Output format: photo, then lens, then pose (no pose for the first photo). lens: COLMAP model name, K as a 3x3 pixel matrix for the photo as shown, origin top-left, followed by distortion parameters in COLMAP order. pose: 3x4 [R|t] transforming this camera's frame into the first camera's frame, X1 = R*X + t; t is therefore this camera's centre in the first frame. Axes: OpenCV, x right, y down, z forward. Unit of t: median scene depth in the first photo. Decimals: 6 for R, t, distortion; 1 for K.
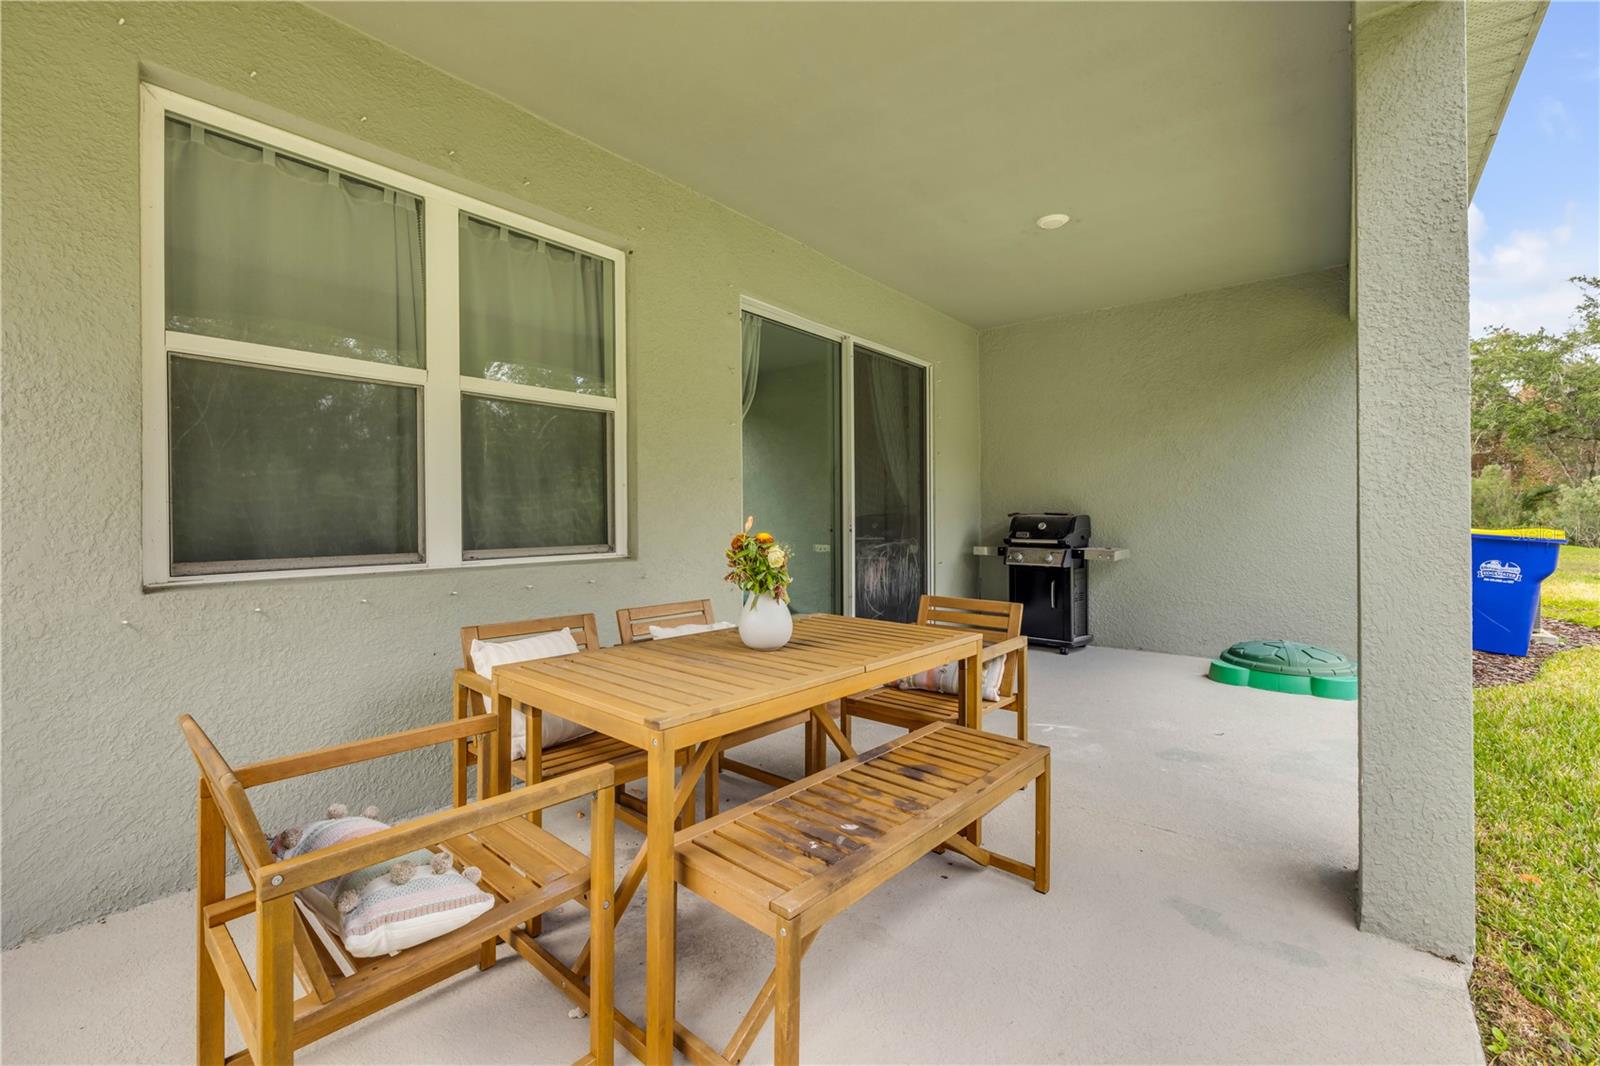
lens RADIAL K [[691.4, 0, 803.5], [0, 691.4, 524.4], [0, 0, 1]] dist [-0.001108, 0.000502]
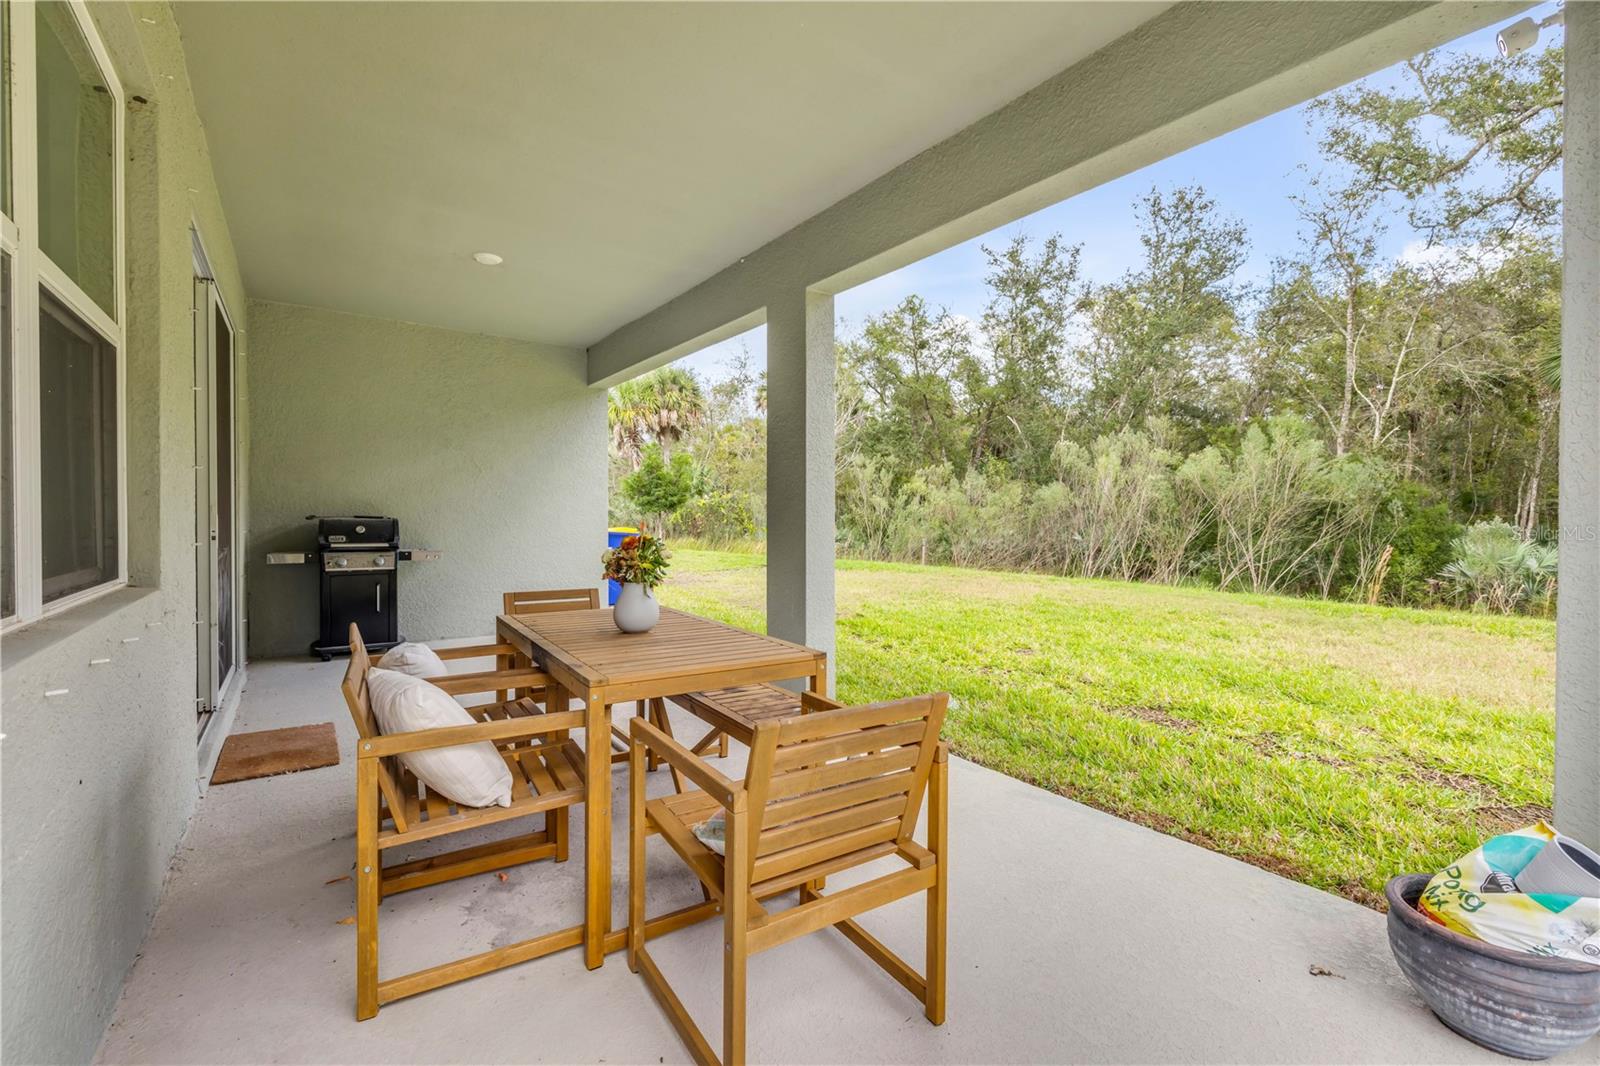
lens RADIAL K [[691.4, 0, 803.5], [0, 691.4, 524.4], [0, 0, 1]] dist [-0.001108, 0.000502]
pose [[0.263183, -0.001050, 0.964745, -0.436504], [0.004806, 0.999988, -0.000223, -0.001376], [-0.964734, 0.004695, 0.263185, 0.156736]]
